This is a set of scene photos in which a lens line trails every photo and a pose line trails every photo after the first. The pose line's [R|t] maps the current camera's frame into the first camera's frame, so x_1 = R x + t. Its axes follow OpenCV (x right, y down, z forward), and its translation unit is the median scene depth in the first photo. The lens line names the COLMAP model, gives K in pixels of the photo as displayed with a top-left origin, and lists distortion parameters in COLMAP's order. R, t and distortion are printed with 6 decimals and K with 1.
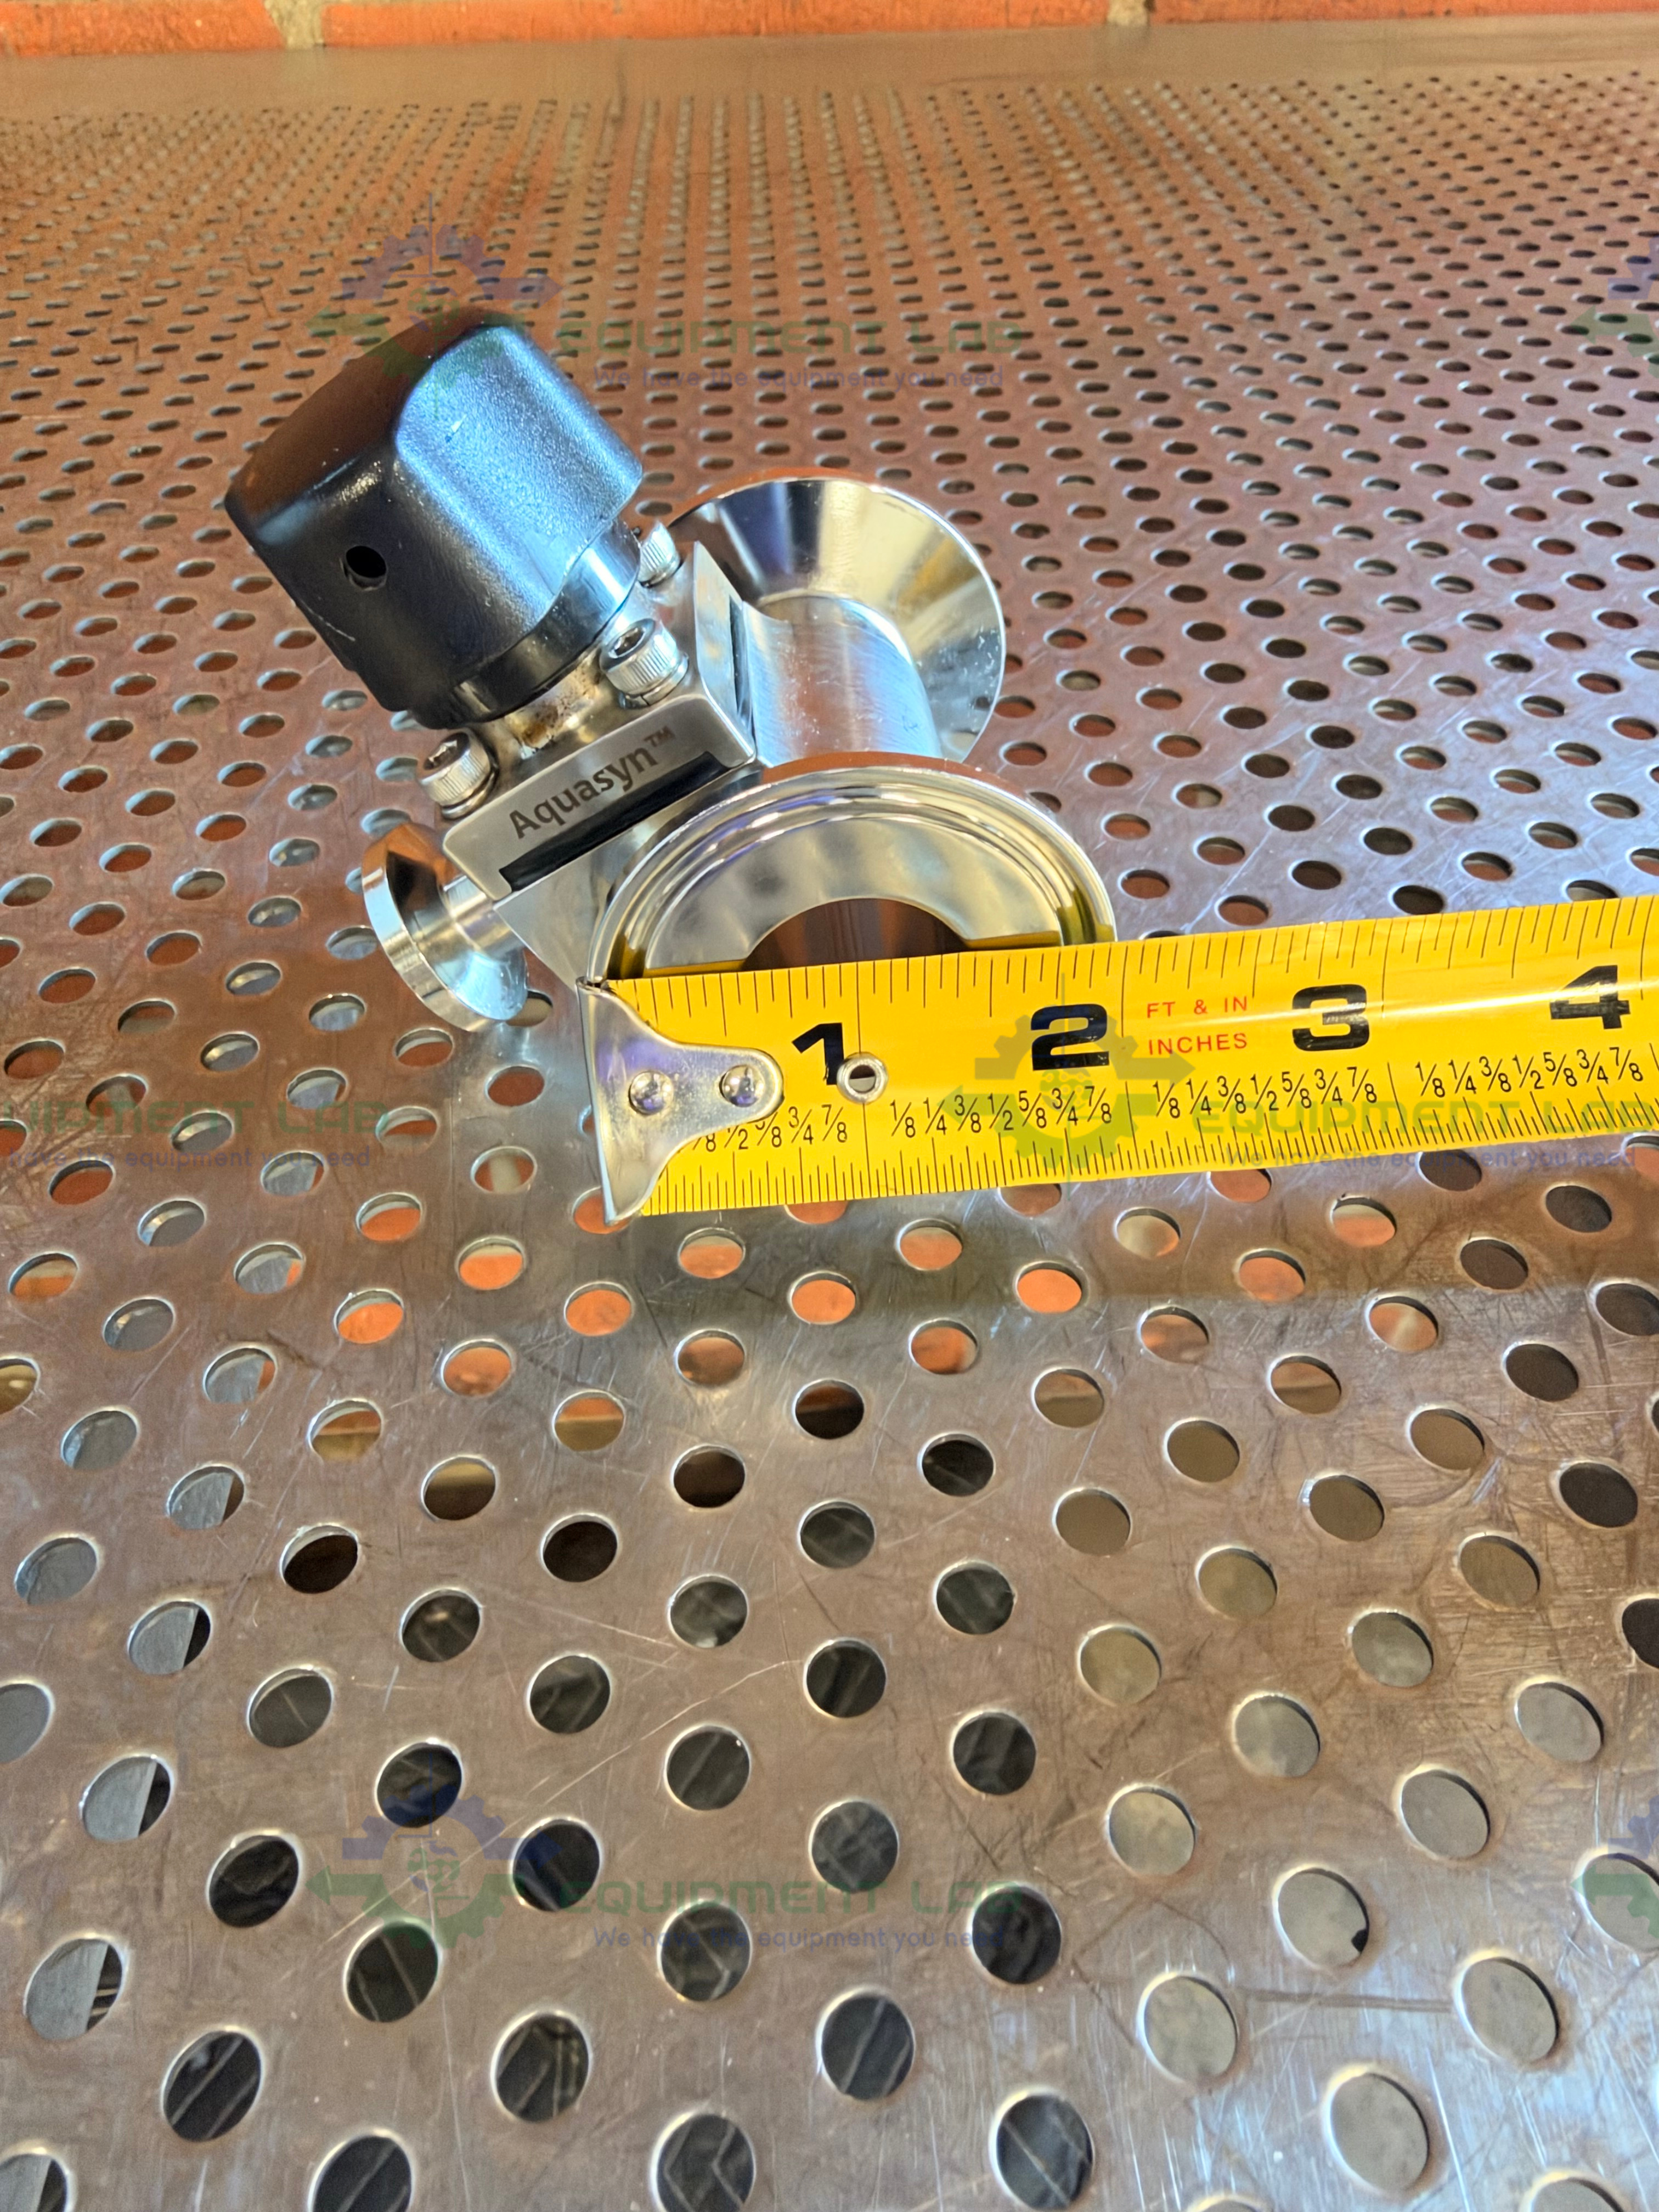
lens RADIAL K [[1351.8, 0, 829.5], [0, 1351.8, 1106.0], [0, 0, 1]] dist [0.002823, -0.005488]
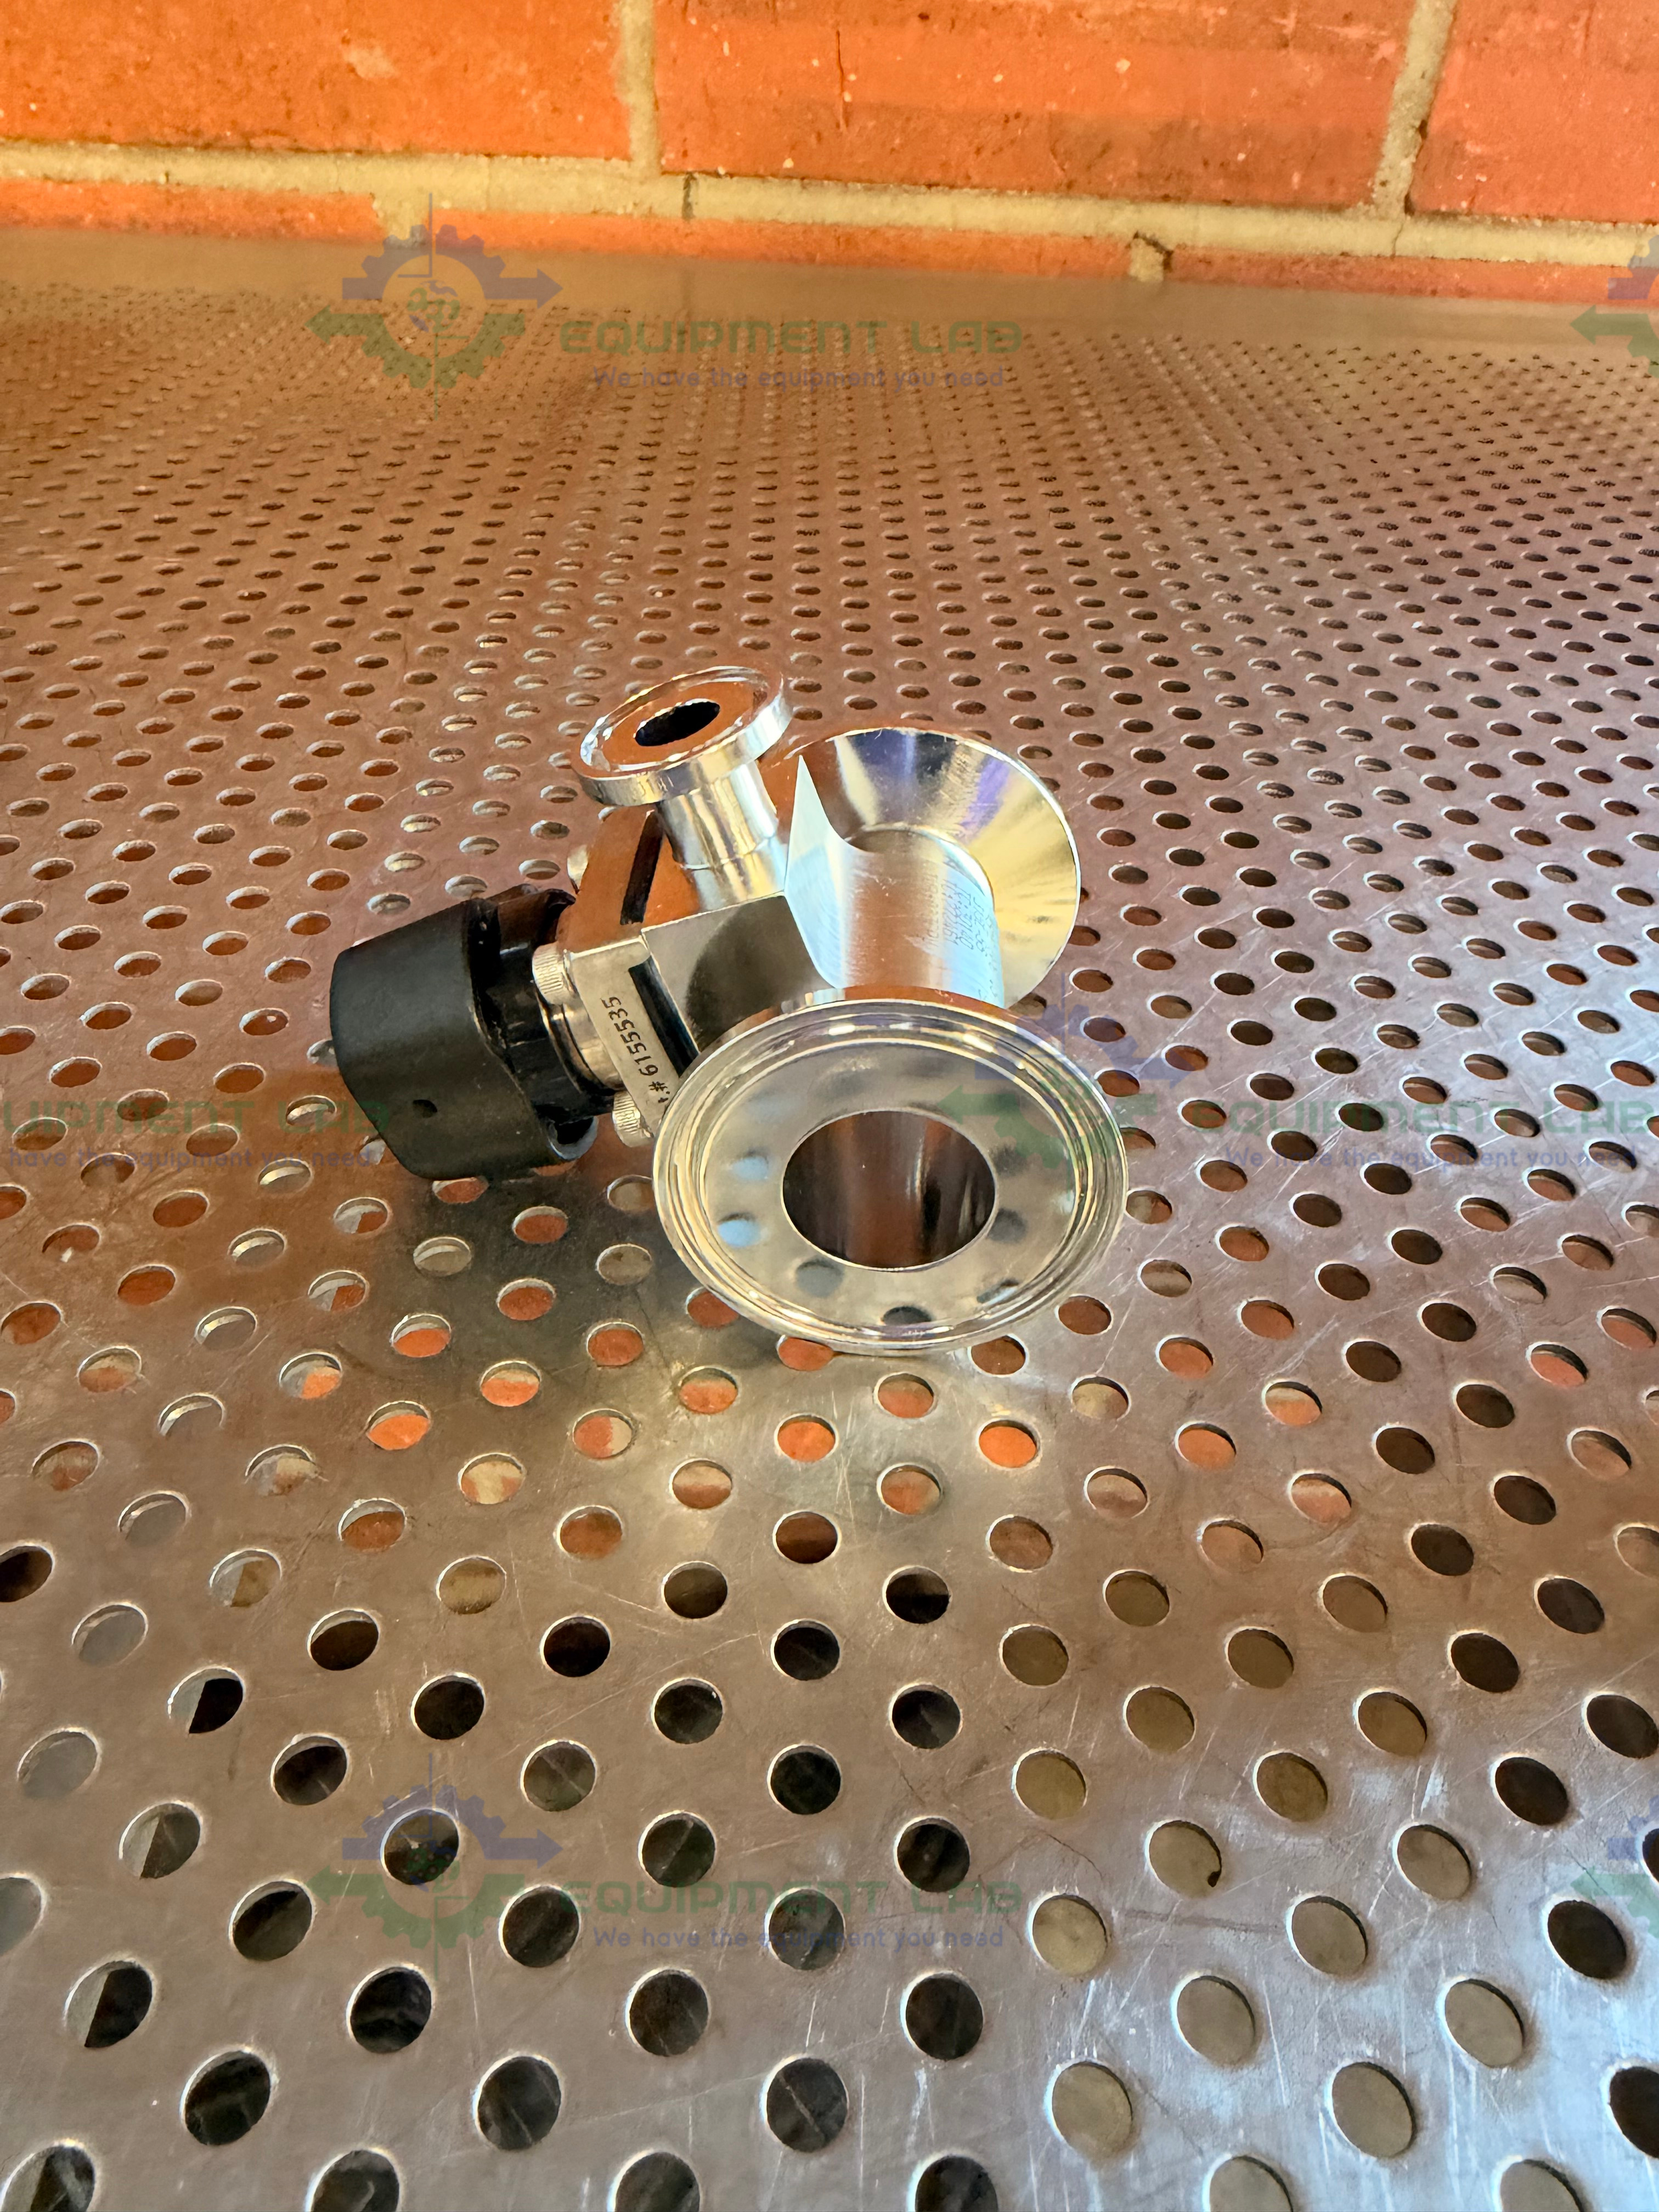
lens RADIAL K [[1351.8, 0, 829.5], [0, 1351.8, 1106.0], [0, 0, 1]] dist [0.002823, -0.005488]
pose [[0.997365, 0.071822, 0.010184, -0.006472], [-0.070343, 0.991866, -0.106084, 0.030708], [-0.017721, 0.105088, 0.994305, -0.108859]]
